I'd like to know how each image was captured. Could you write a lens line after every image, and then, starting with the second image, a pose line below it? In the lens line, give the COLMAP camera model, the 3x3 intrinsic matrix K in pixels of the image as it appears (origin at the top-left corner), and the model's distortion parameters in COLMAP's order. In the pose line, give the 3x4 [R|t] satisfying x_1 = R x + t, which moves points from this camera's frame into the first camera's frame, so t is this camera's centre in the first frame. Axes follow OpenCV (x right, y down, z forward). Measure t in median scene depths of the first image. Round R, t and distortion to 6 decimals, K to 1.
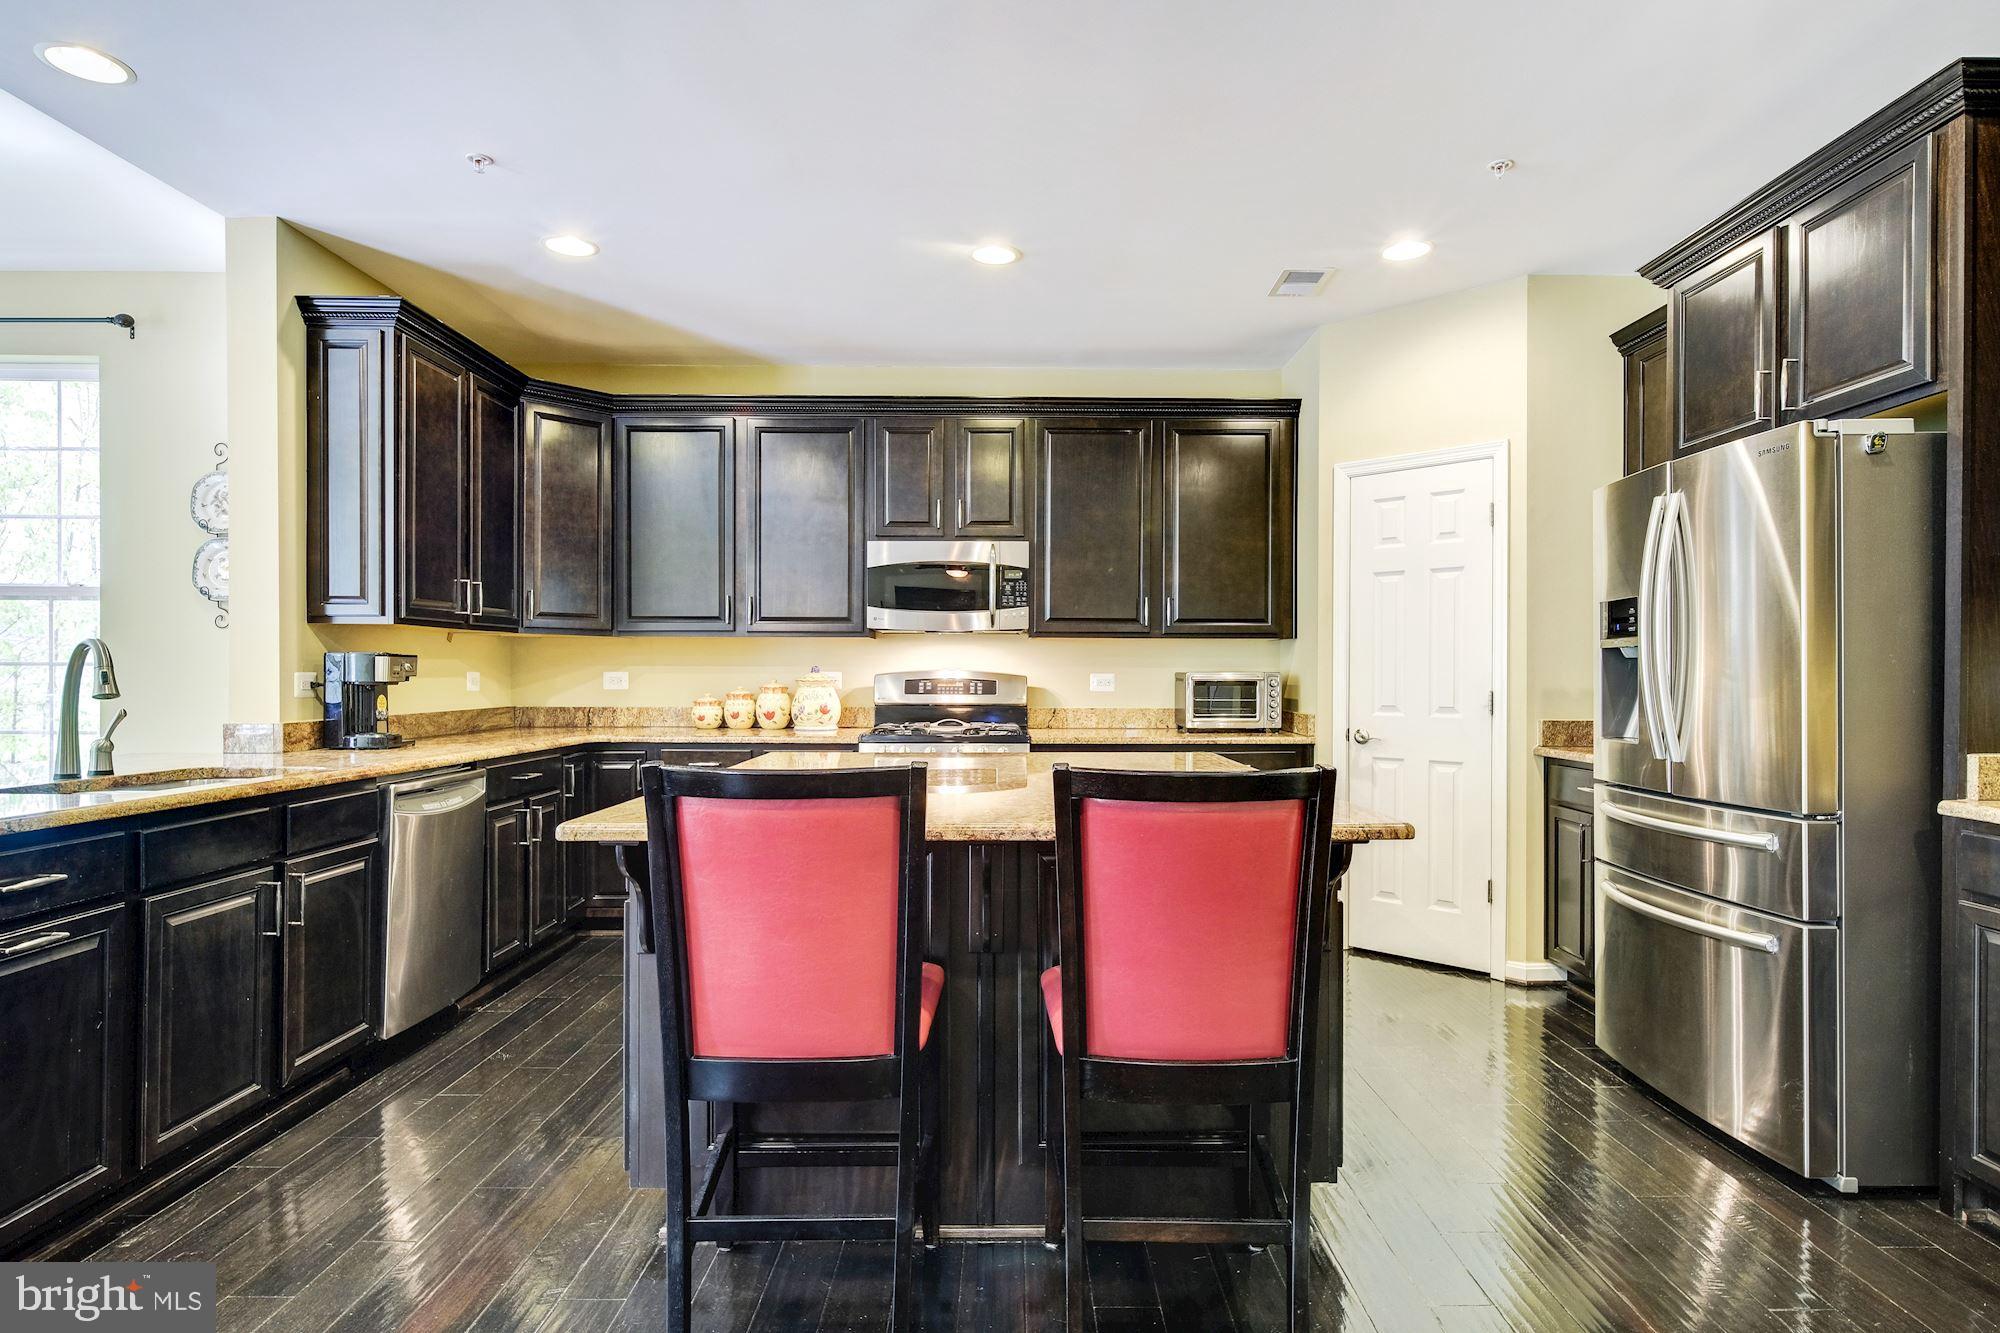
lens RADIAL K [[1071.9, 0, 1006.2], [0, 1071.9, 685.4], [0, 0, 1]] dist [0.001139, 0.001454]
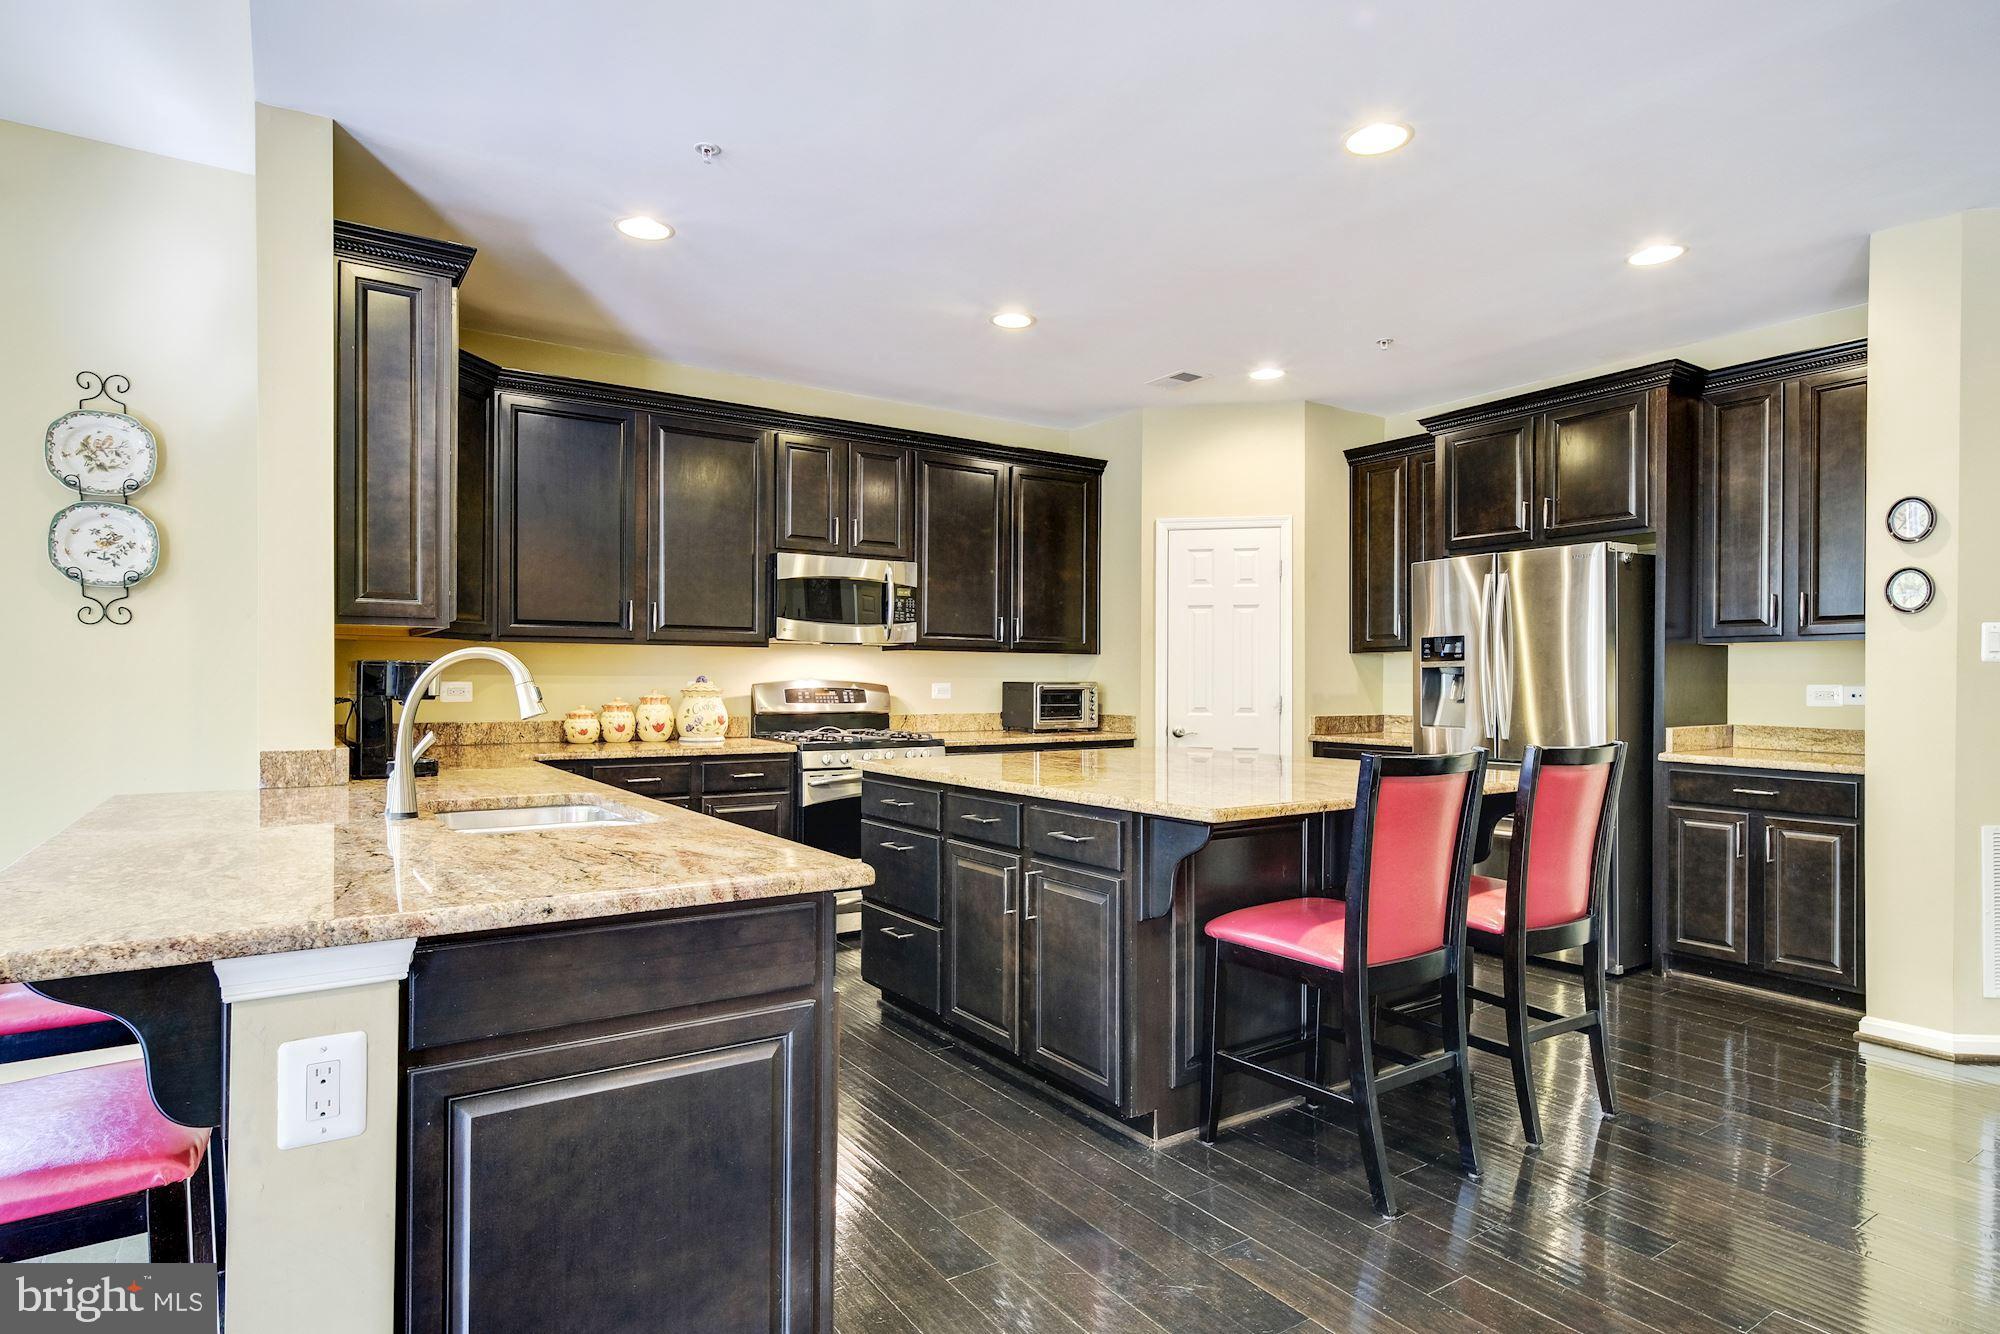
lens RADIAL K [[1071.9, 0, 1006.2], [0, 1071.9, 685.9], [0, 0, 1]] dist [0.001139, 0.001454]
pose [[0.832582, -0.003176, 0.553893, -0.512686], [0.005632, 0.999980, -0.002731, -0.004799], [-0.553874, 0.005393, 0.832583, 0.036059]]
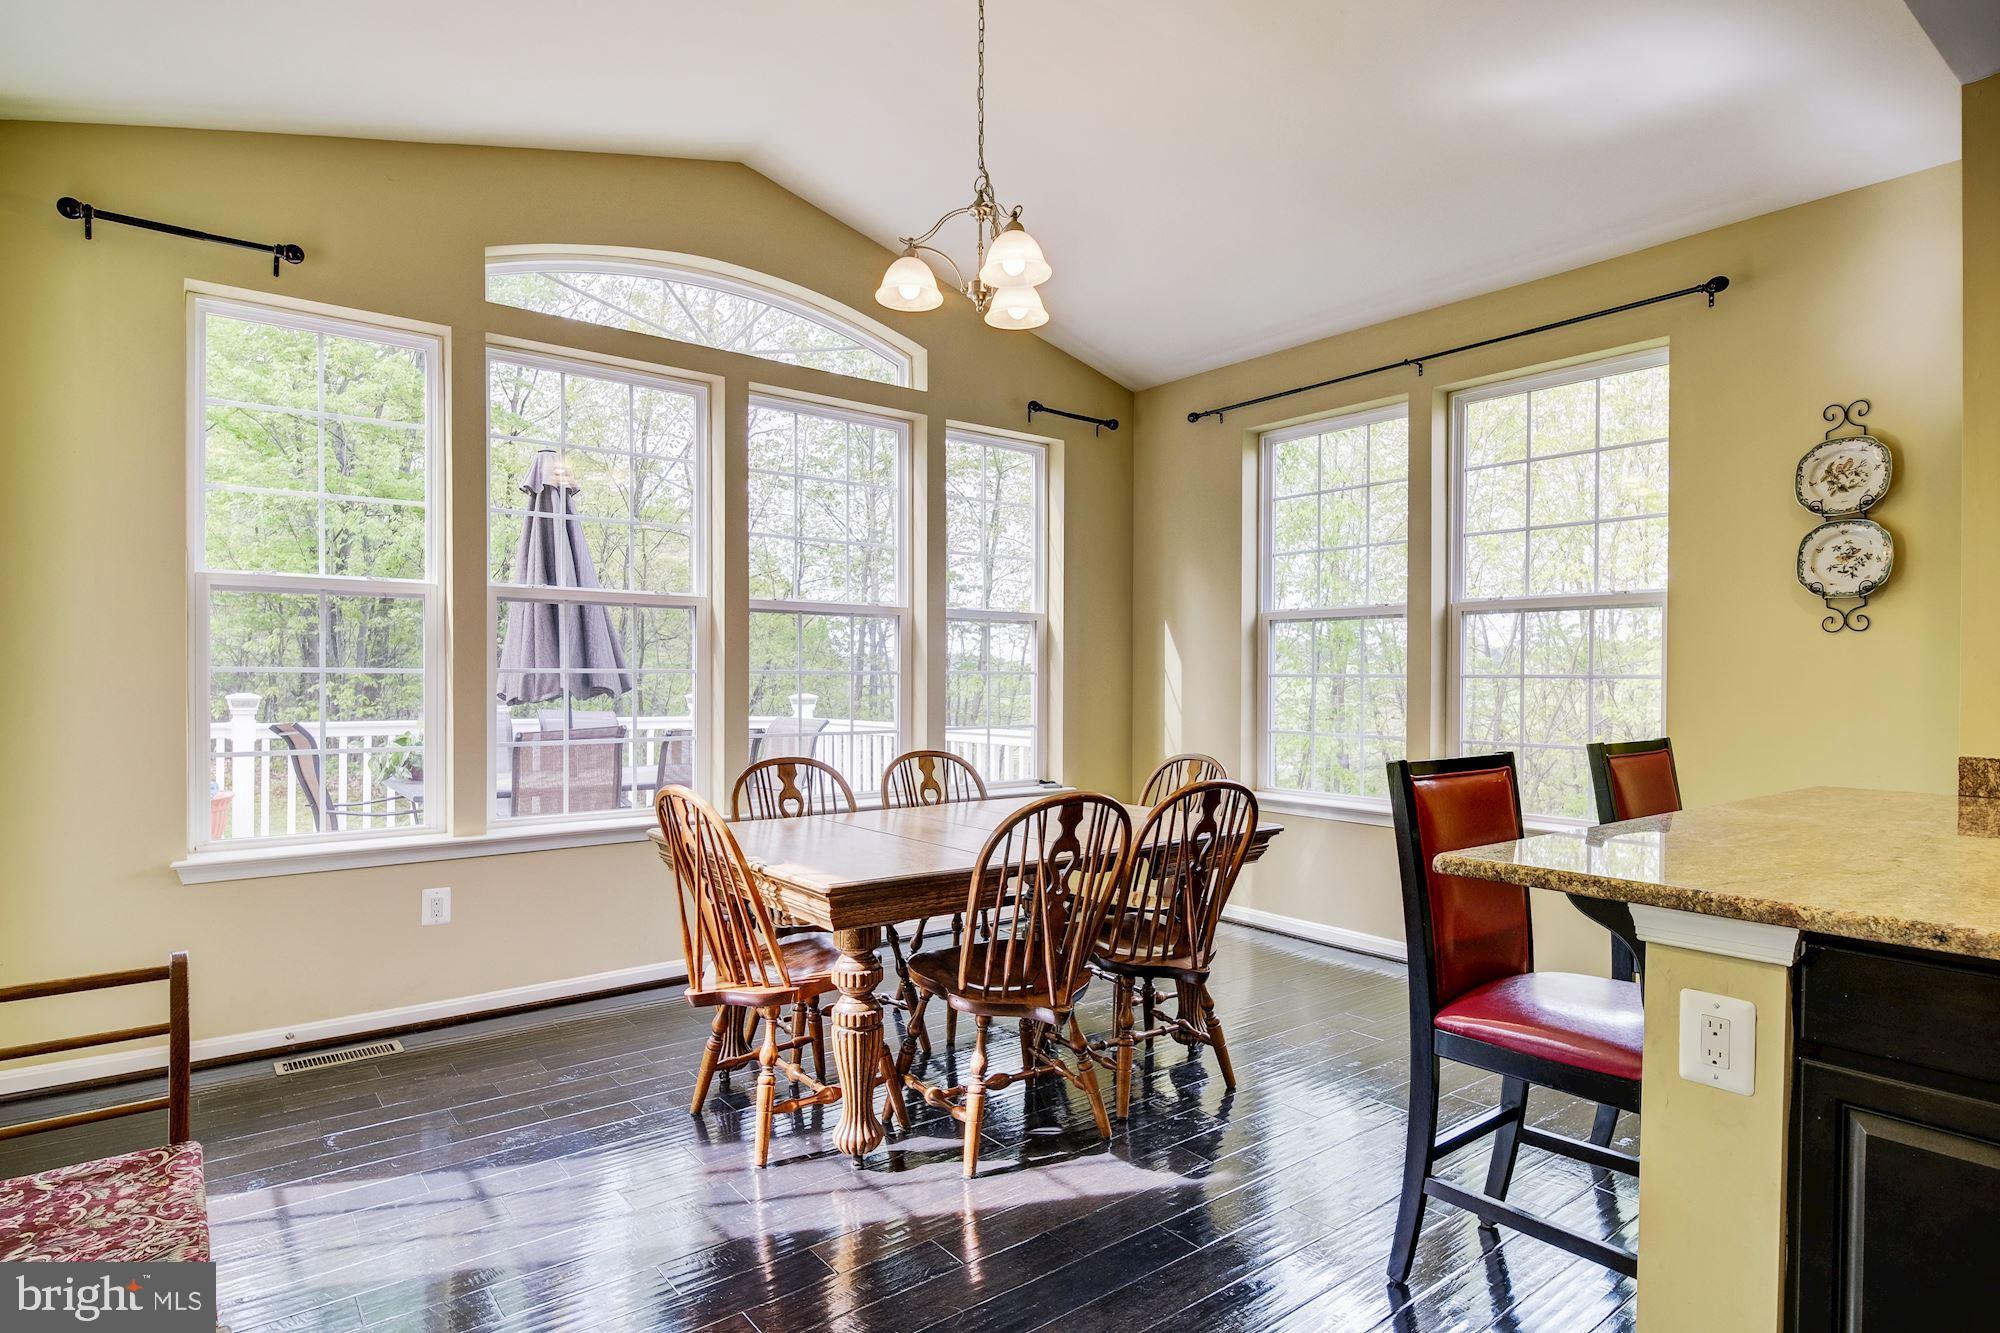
lens RADIAL K [[1071.9, 0, 1006.2], [0, 1071.9, 685.4], [0, 0, 1]] dist [0.001139, 0.001454]
pose [[0.615316, 0.003172, -0.788274, -0.395491], [-0.009028, 0.999955, -0.003024, -0.004333], [0.788229, 0.008977, 0.615317, 0.006416]]
